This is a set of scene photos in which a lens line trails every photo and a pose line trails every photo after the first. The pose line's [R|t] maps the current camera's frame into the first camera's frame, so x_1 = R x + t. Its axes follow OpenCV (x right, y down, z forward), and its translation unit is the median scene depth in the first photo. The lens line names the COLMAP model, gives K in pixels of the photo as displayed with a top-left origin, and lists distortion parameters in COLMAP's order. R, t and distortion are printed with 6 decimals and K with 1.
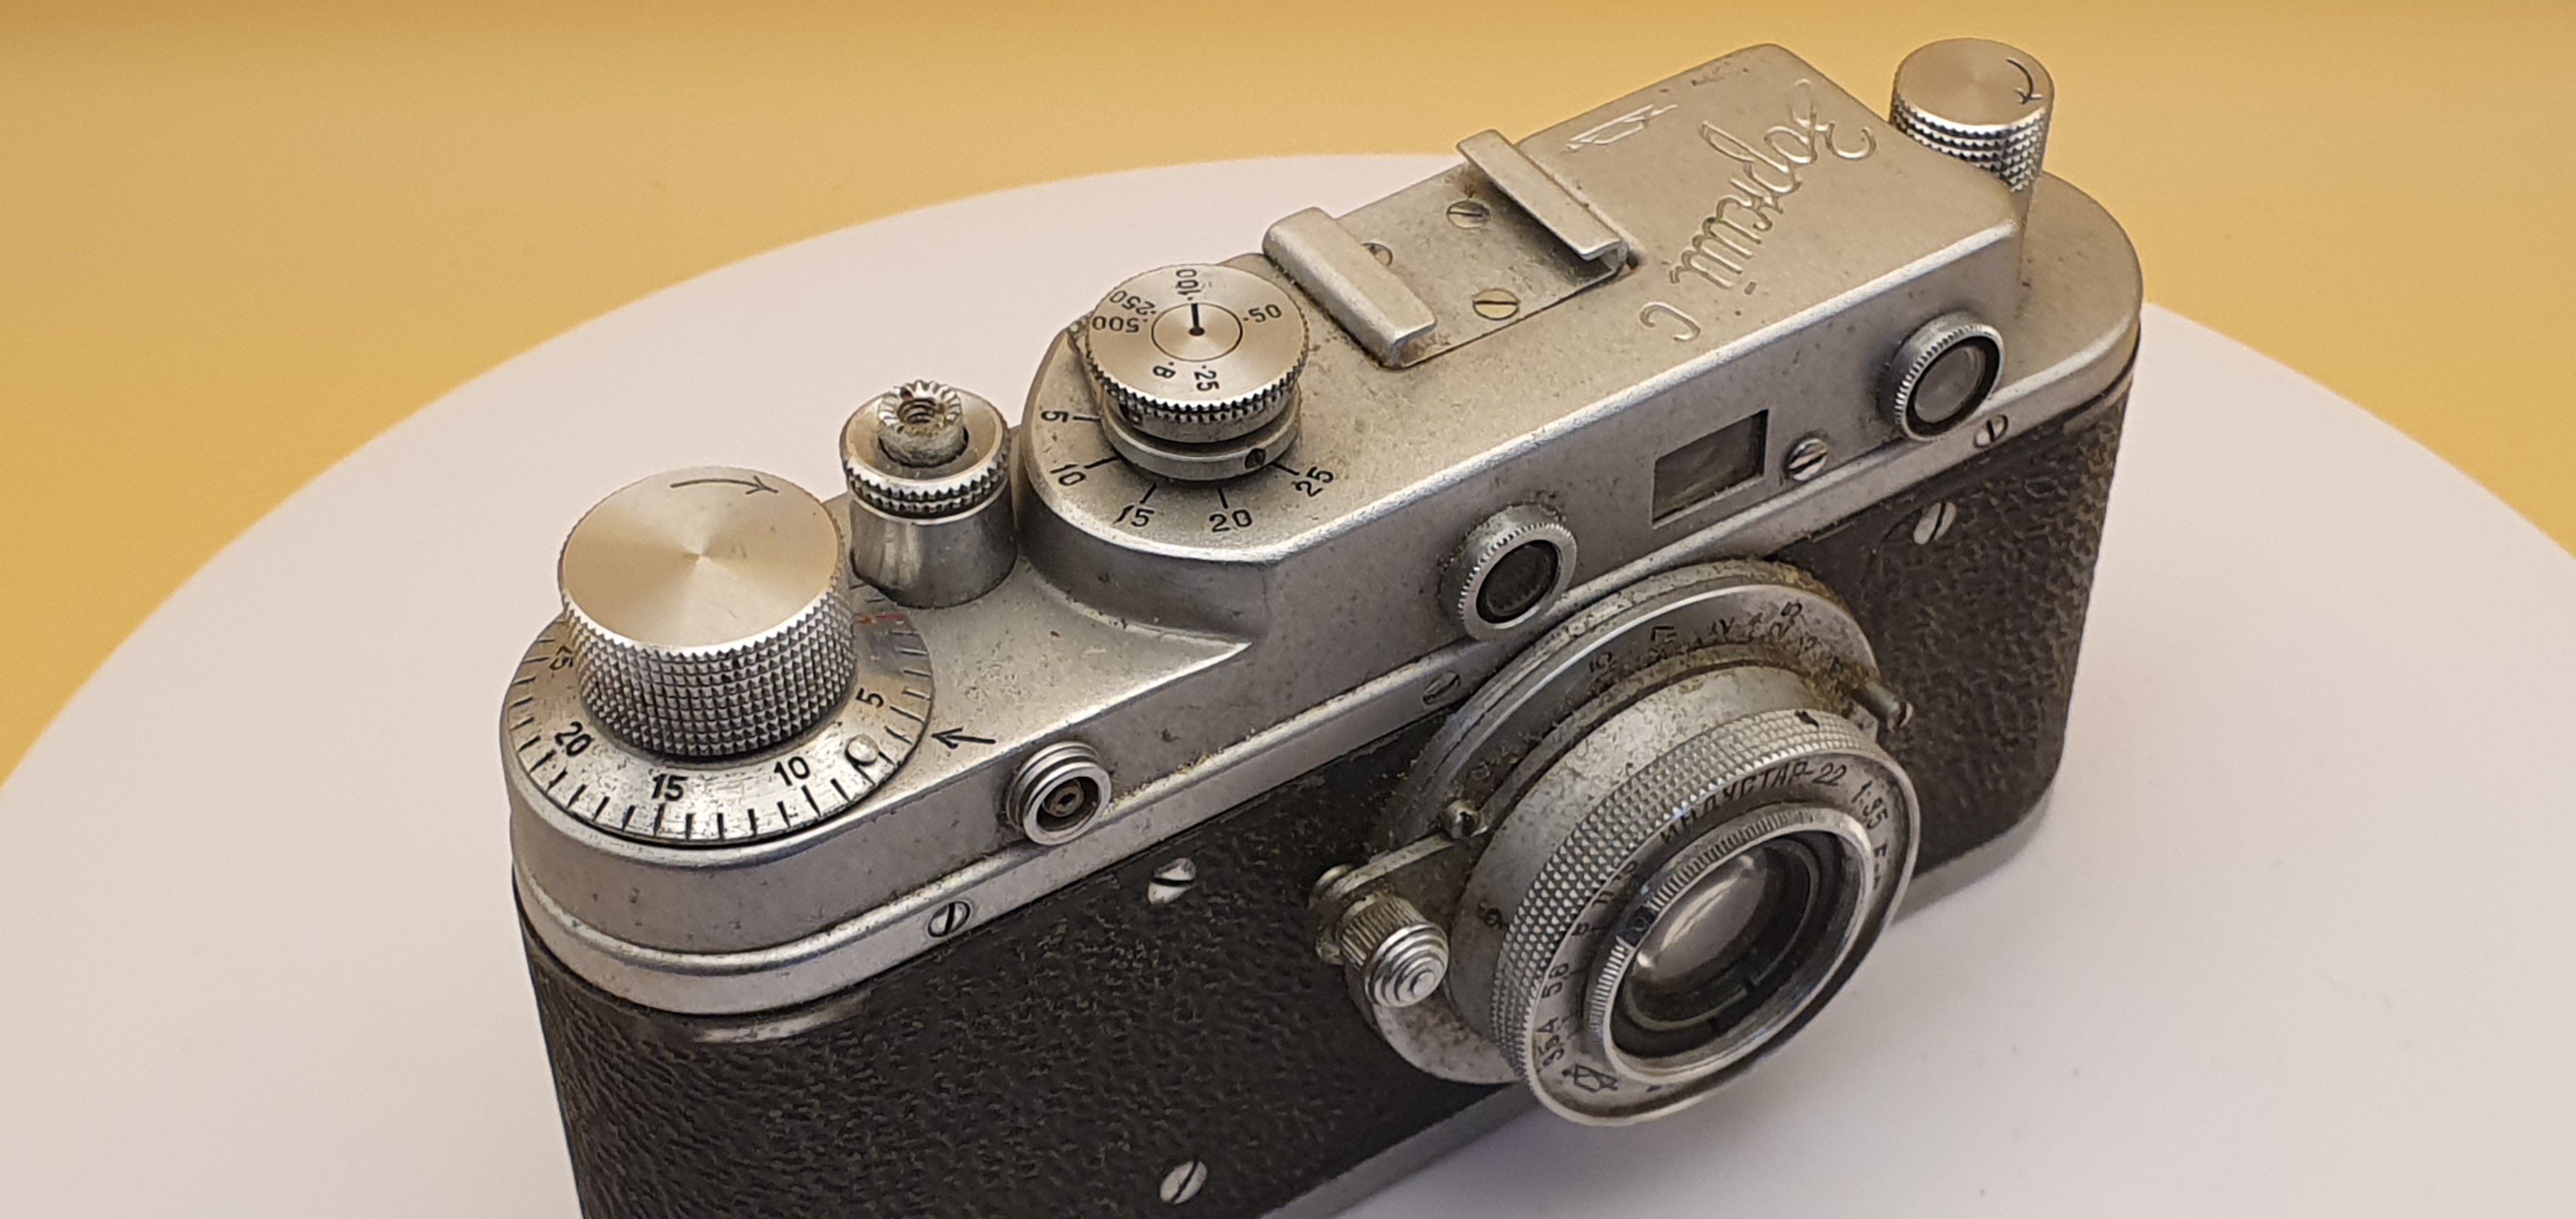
lens RADIAL K [[4053.1, 0, 1296.9], [0, 4053.1, 607.9], [0, 0, 1]] dist [0.038841, 0.037378]
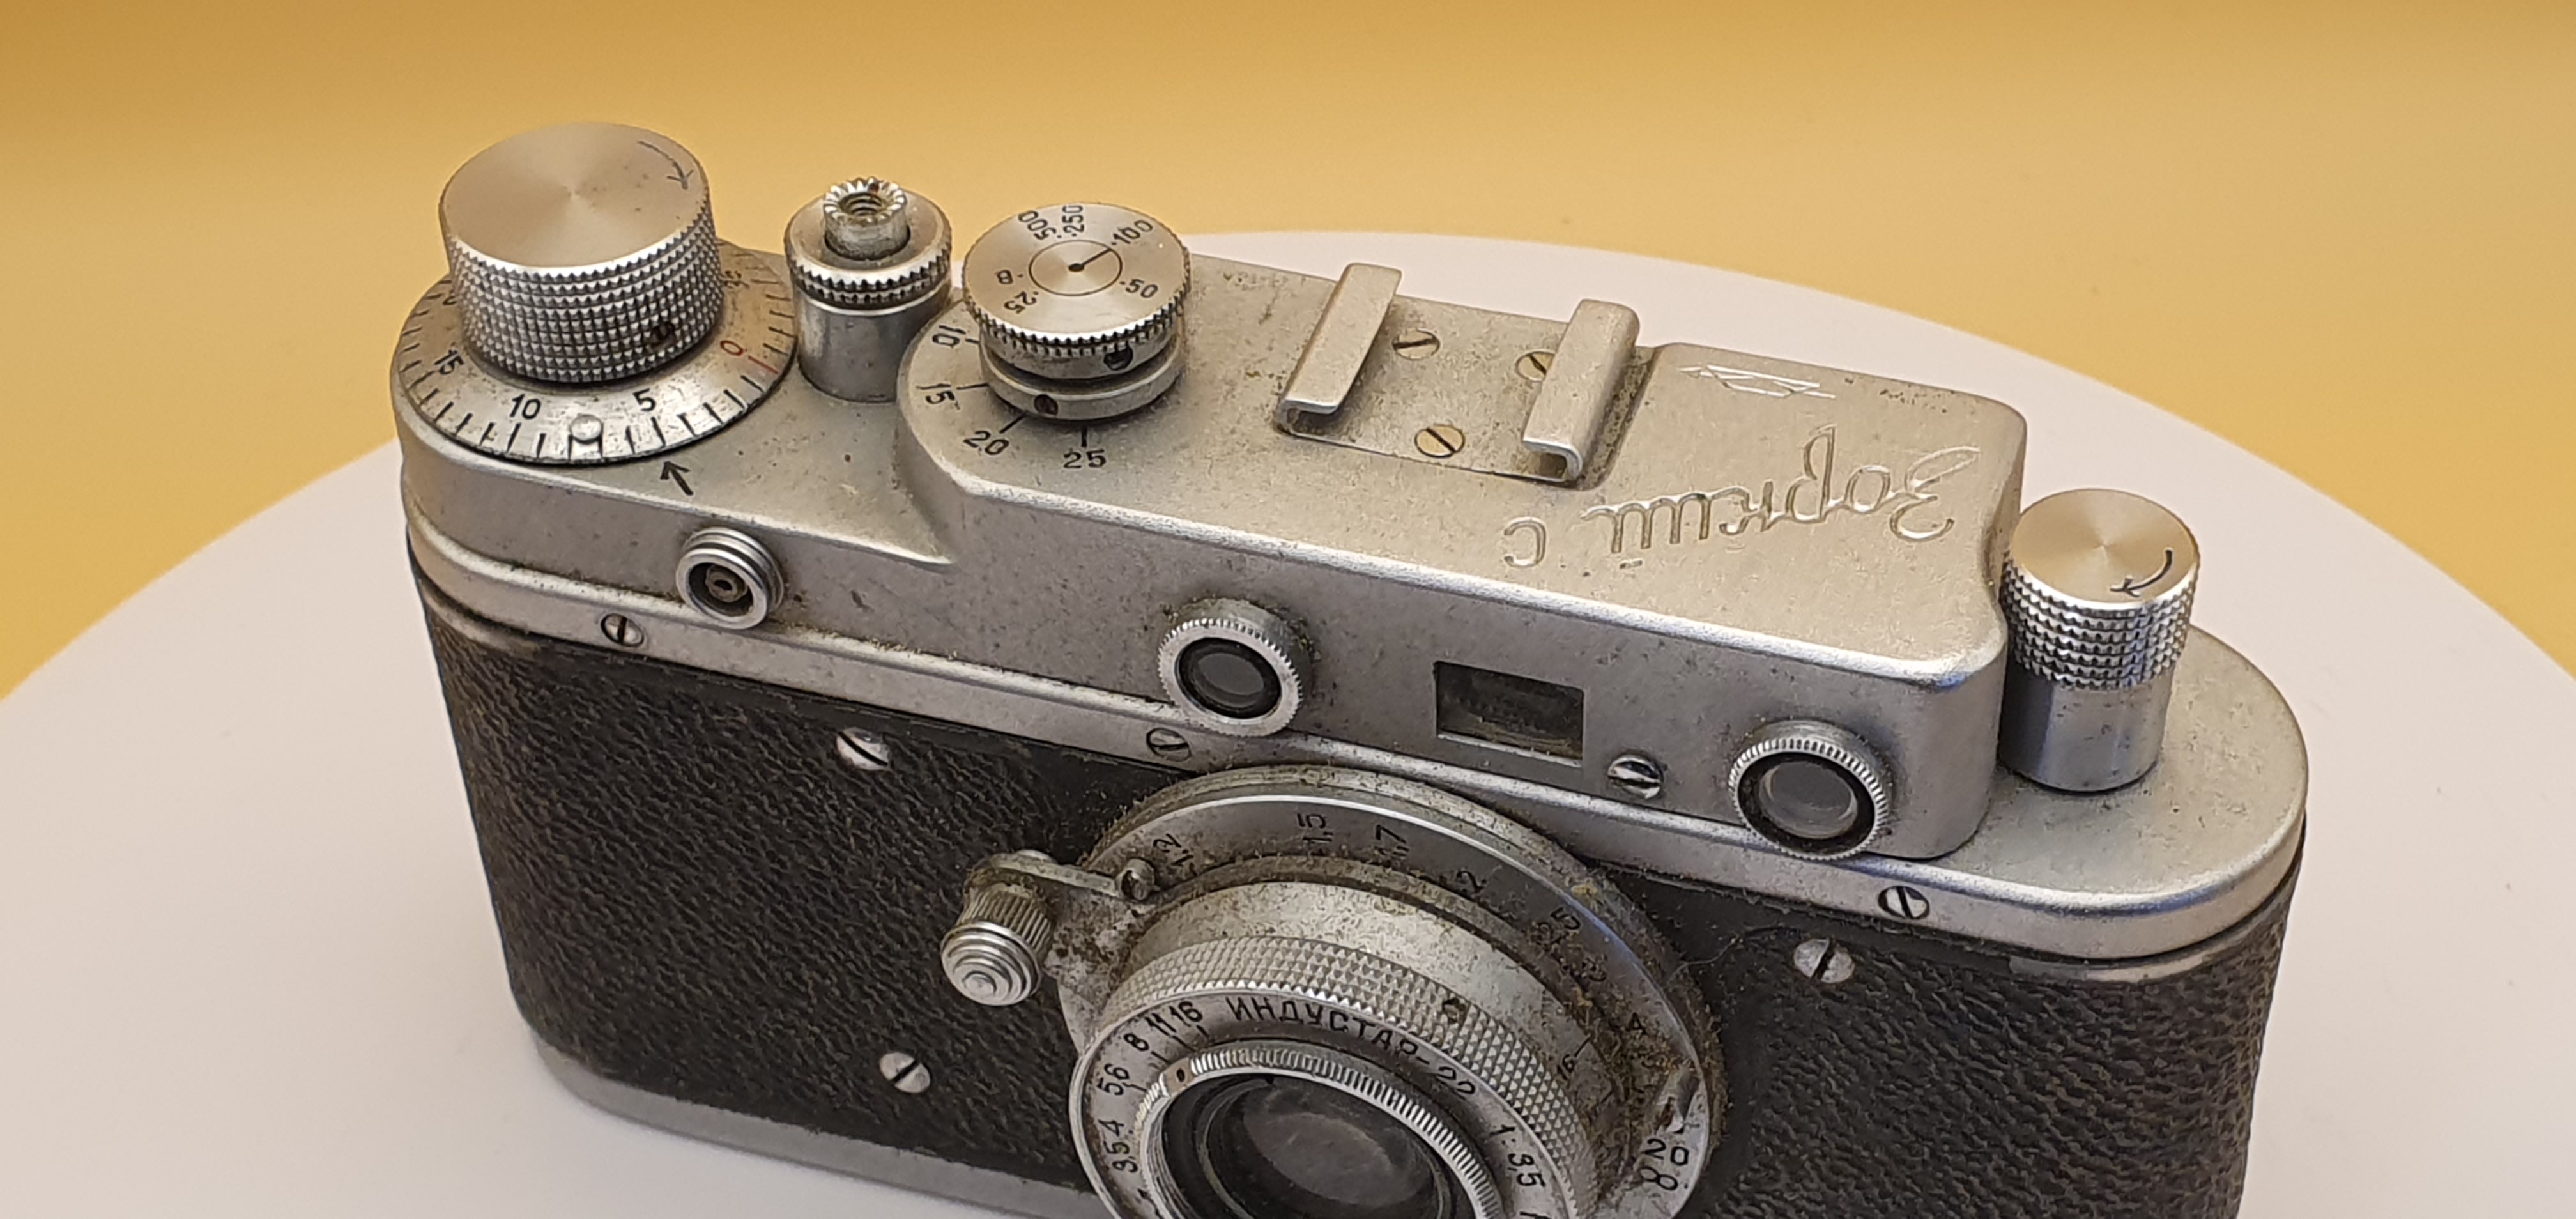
lens RADIAL K [[4053.1, 0, 1296.9], [0, 4053.1, 607.9], [0, 0, 1]] dist [0.038841, 0.037378]
pose [[0.643687, 0.516462, -0.564743, 0.597146], [-0.527523, 0.834052, 0.161483, -0.183327], [0.554425, 0.193970, 0.809314, 0.250474]]
